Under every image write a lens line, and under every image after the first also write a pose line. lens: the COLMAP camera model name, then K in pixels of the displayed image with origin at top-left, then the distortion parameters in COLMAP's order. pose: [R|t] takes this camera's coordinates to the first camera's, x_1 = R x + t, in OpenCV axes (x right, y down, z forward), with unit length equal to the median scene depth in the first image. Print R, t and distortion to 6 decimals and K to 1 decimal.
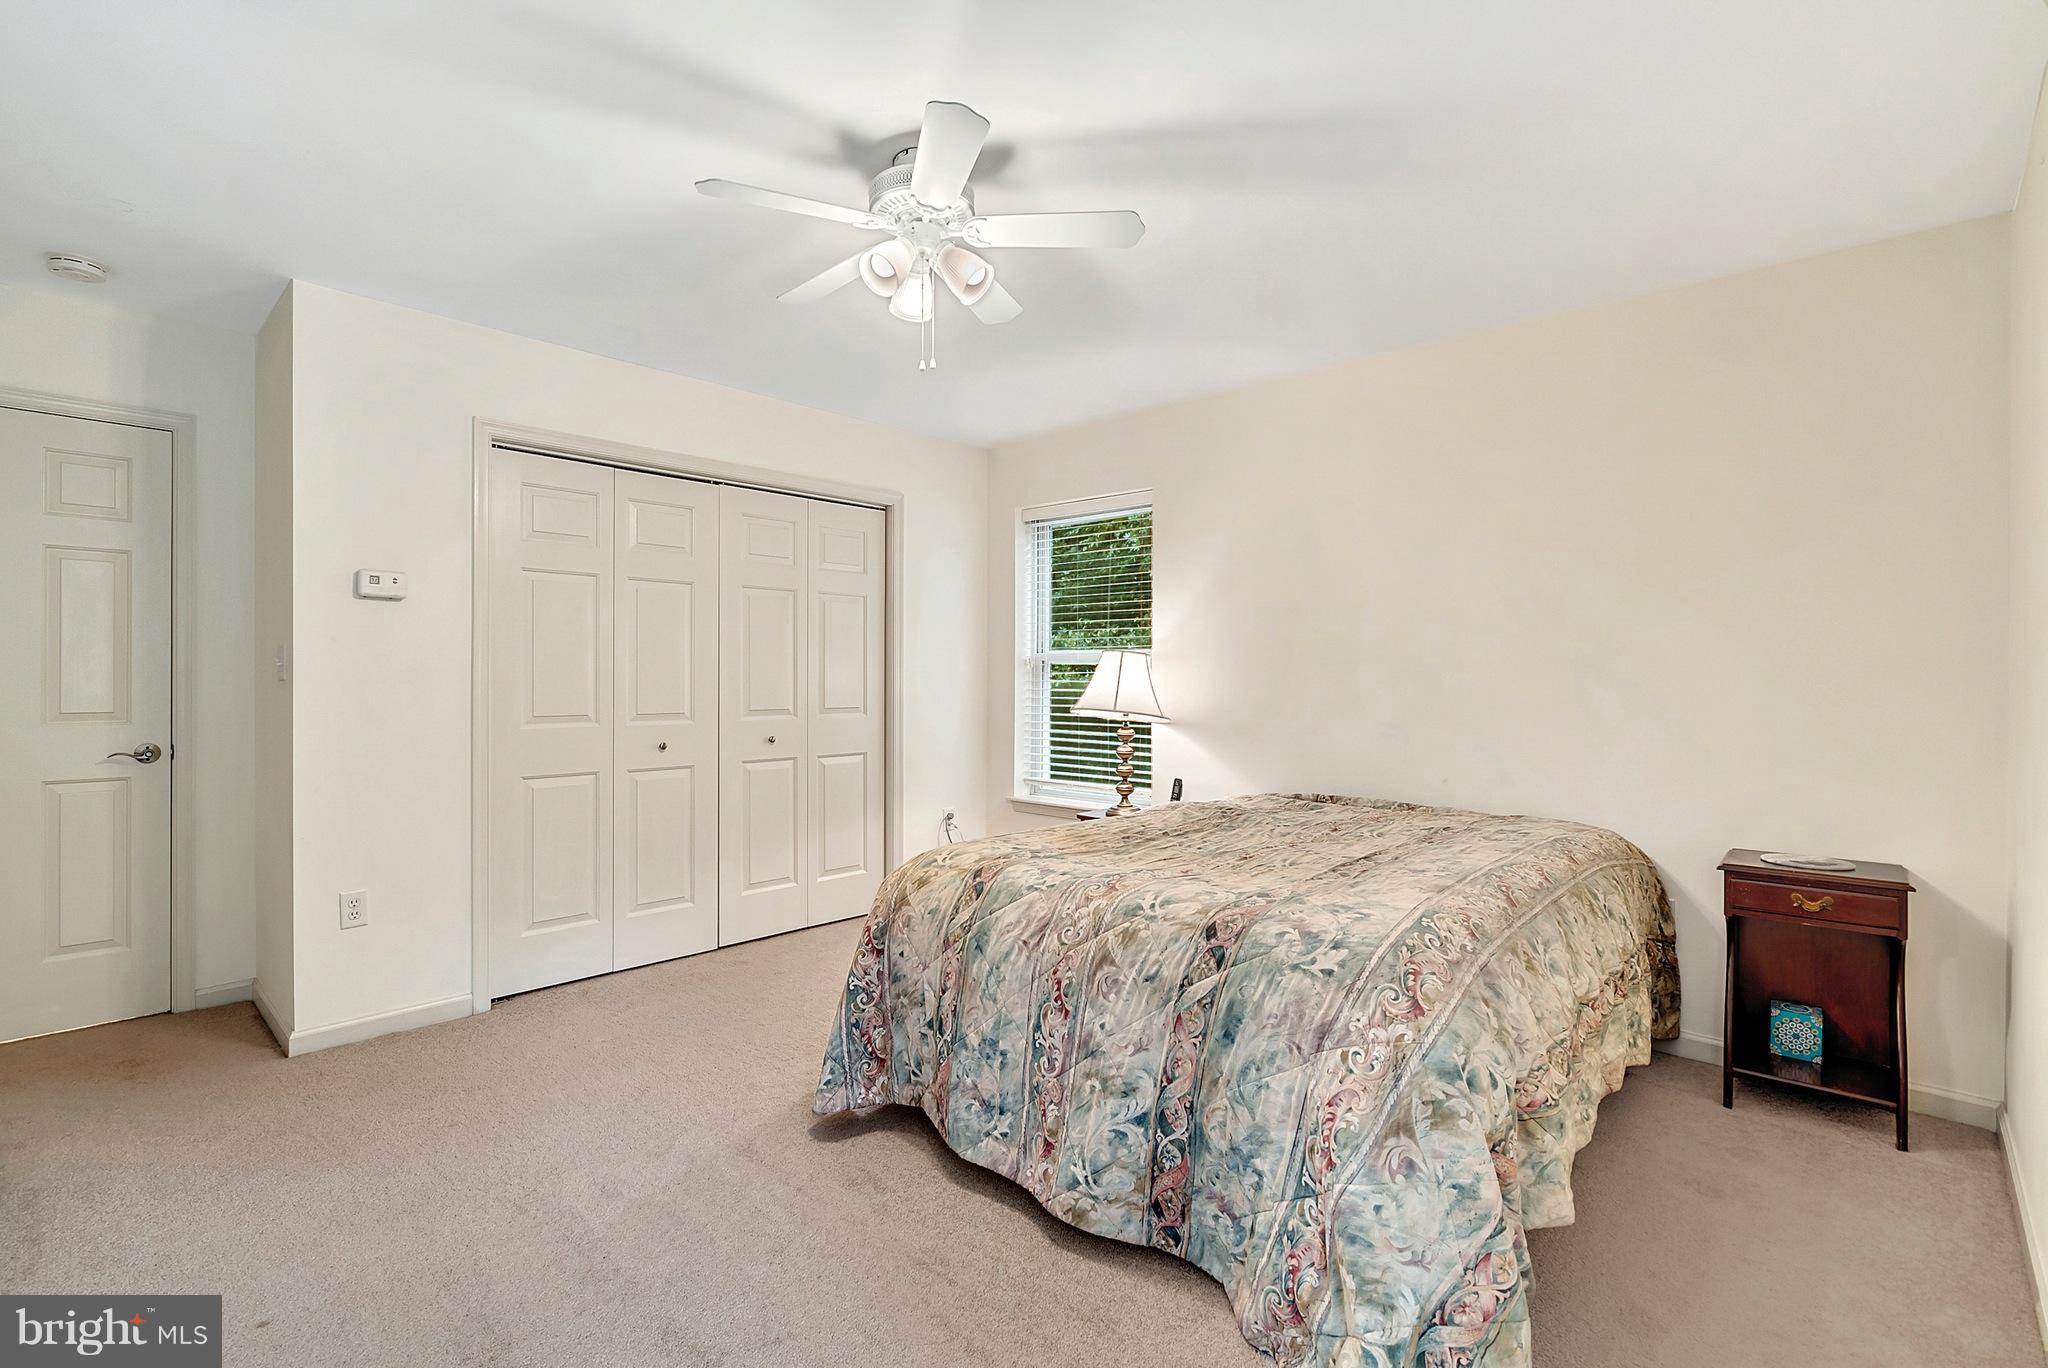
lens RADIAL K [[934.1, 0, 1024.0], [0, 934.1, 684.0], [0, 0, 1]] dist [0.000891, 0.000428]
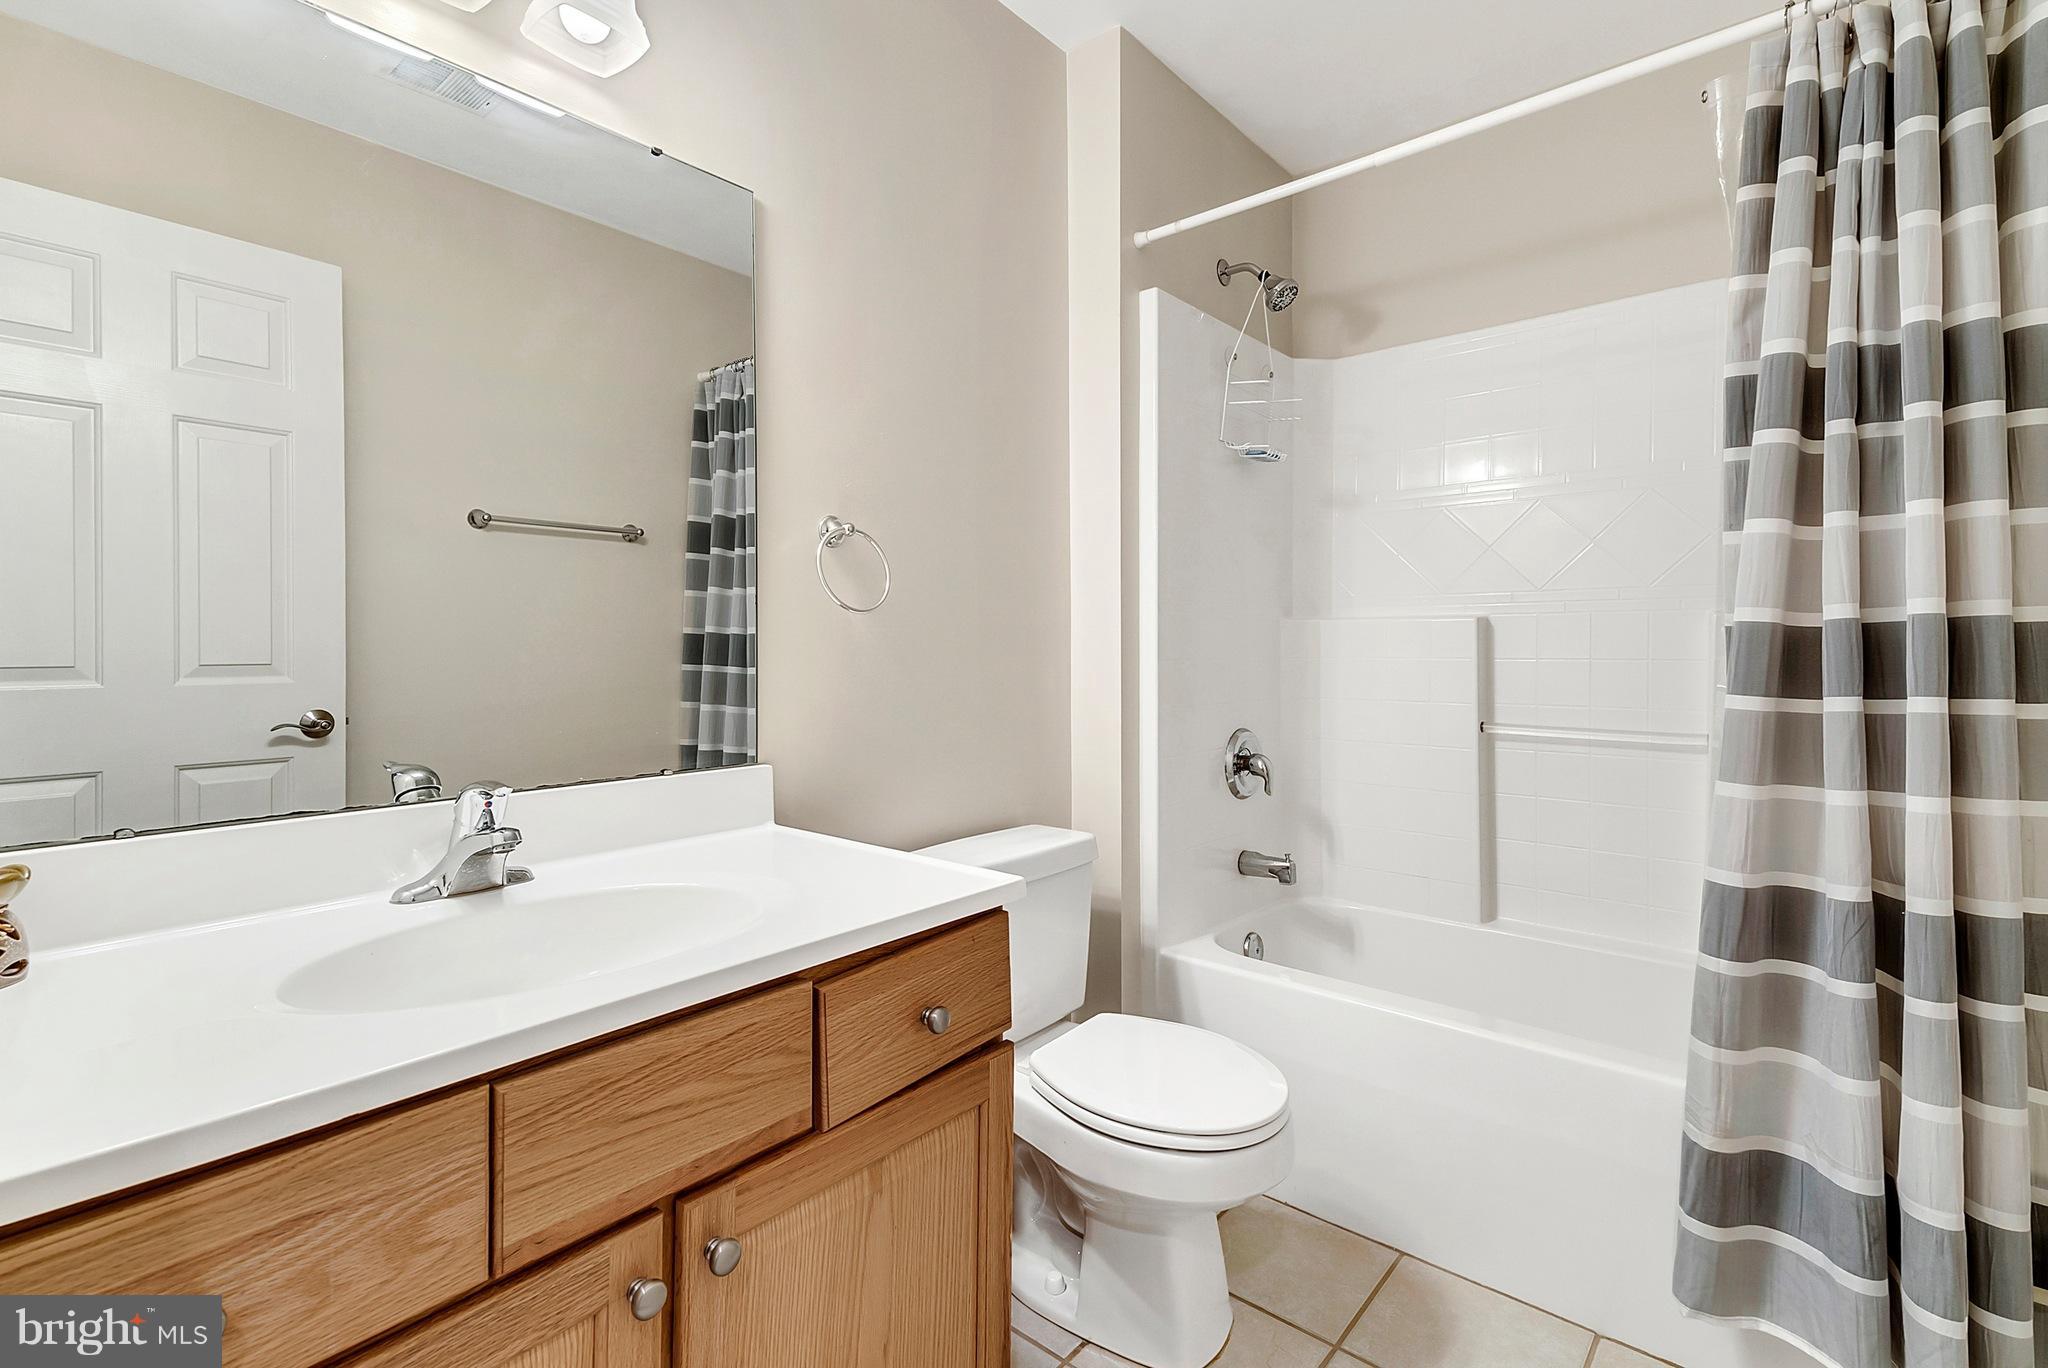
lens RADIAL K [[934.1, 0, 1024.0], [0, 934.1, 684.0], [0, 0, 1]] dist [0.000891, 0.000428]
pose [[-0.046745, -0.024518, 0.998606, -1.076204], [0.000120, 0.999699, 0.024551, 0.031421], [-0.998907, 0.001268, -0.046728, 0.499725]]
